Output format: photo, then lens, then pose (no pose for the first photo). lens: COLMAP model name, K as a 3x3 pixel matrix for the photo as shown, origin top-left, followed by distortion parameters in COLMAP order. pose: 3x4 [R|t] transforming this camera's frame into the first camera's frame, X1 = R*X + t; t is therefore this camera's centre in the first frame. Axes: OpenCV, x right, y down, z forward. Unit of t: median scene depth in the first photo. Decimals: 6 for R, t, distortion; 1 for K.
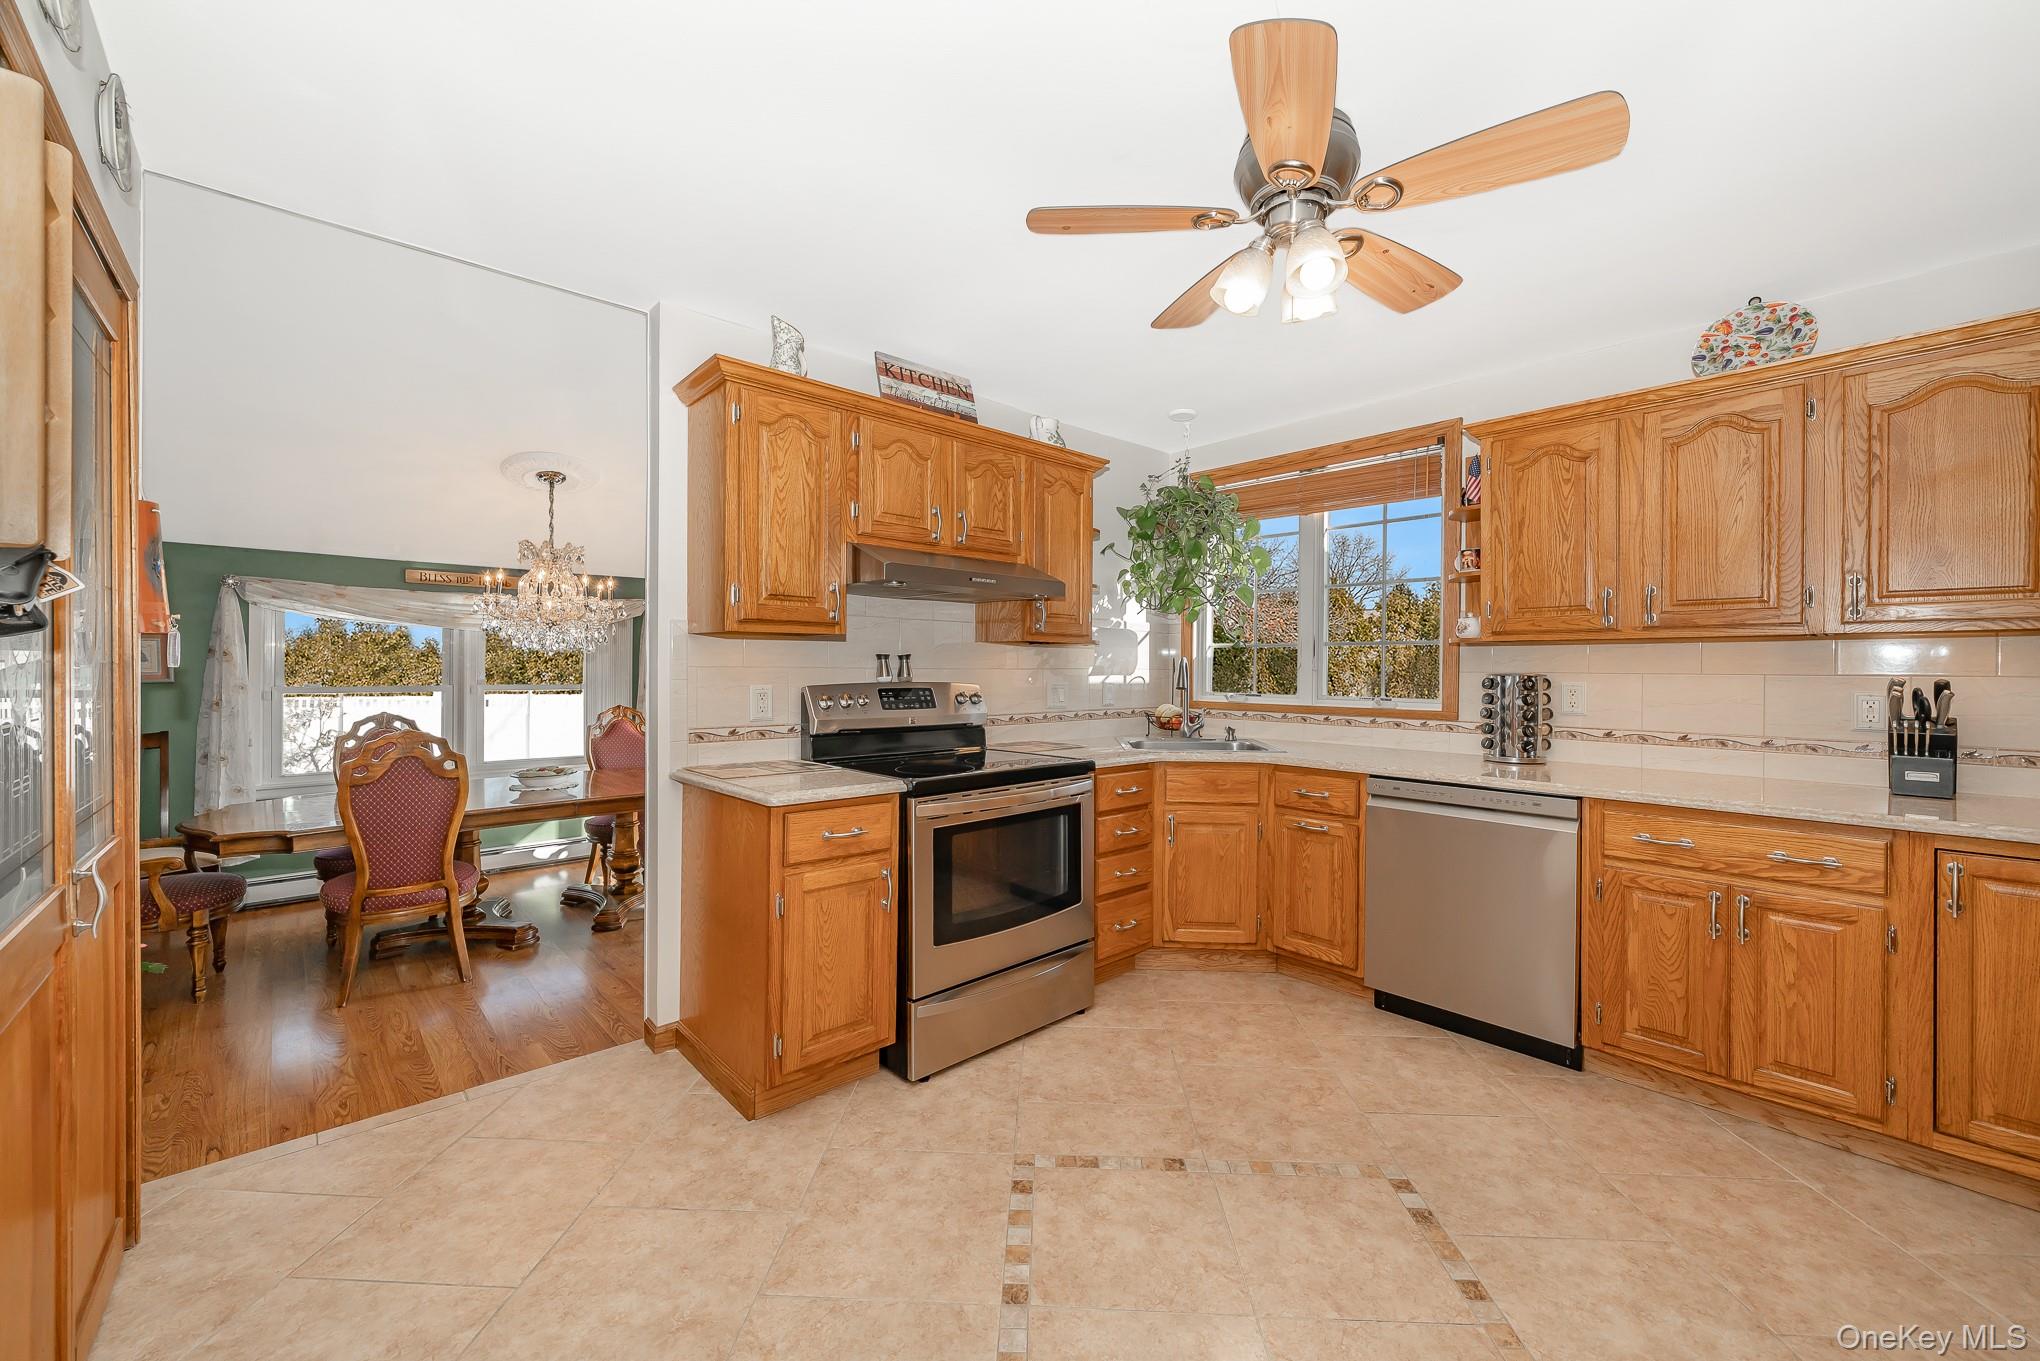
lens RADIAL K [[779.3, 0, 1015.5], [0, 779.3, 669.9], [0, 0, 1]] dist [-0.000271, -0.000075]
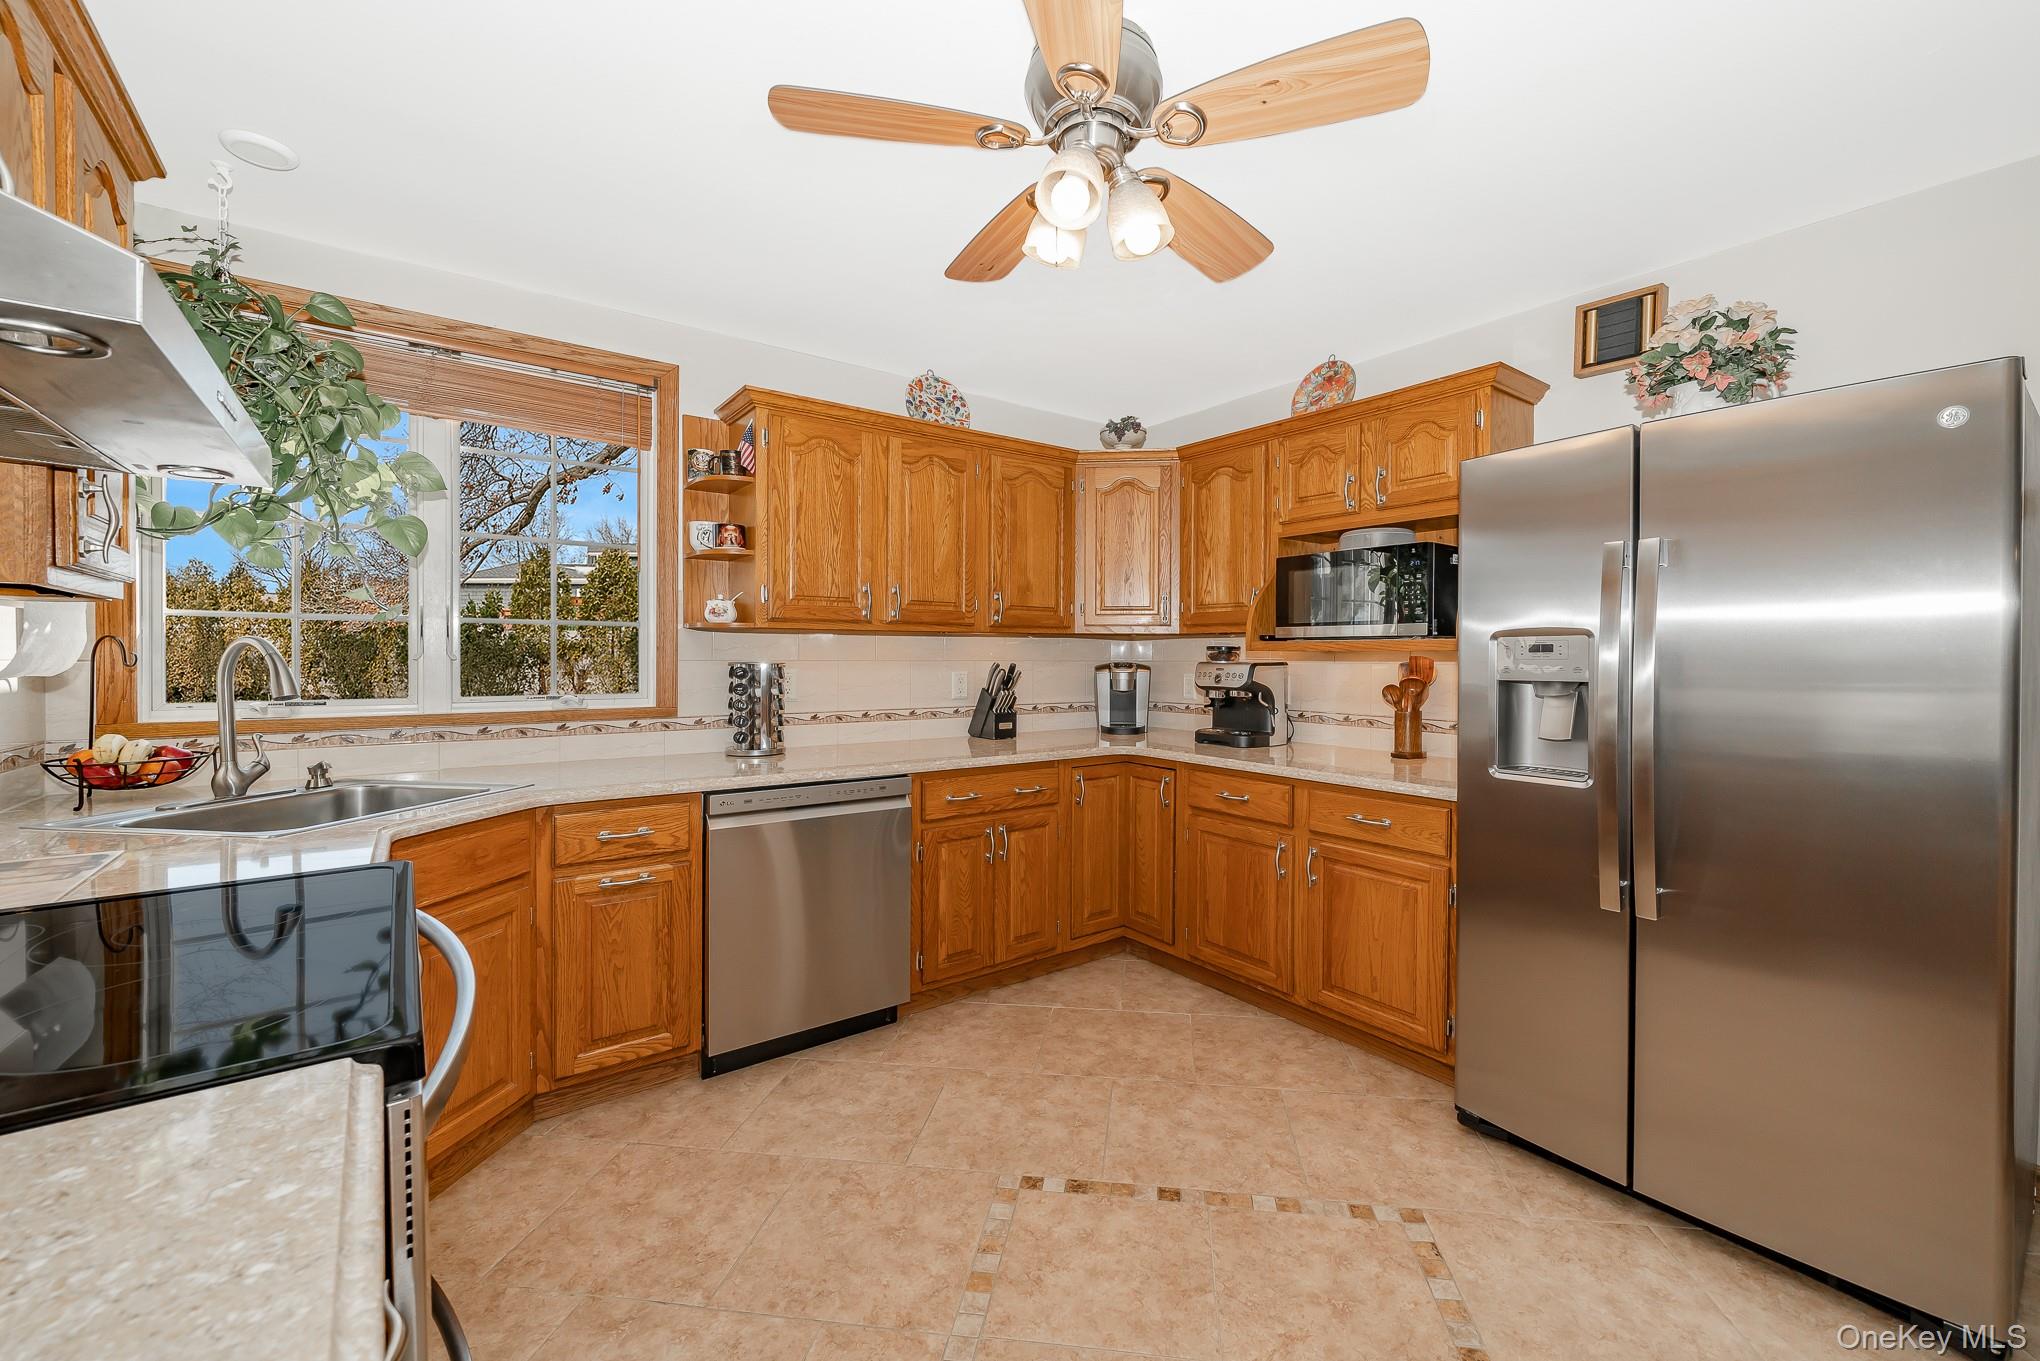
lens RADIAL K [[832.6, 0, 1020.6], [0, 832.6, 670.3], [0, 0, 1]] dist [-0.001573, -0.000072]
pose [[0.096555, -0.021518, 0.995095, -0.408739], [0.000135, 0.999767, 0.021606, -0.008420], [-0.995328, -0.001951, 0.096536, 0.689641]]
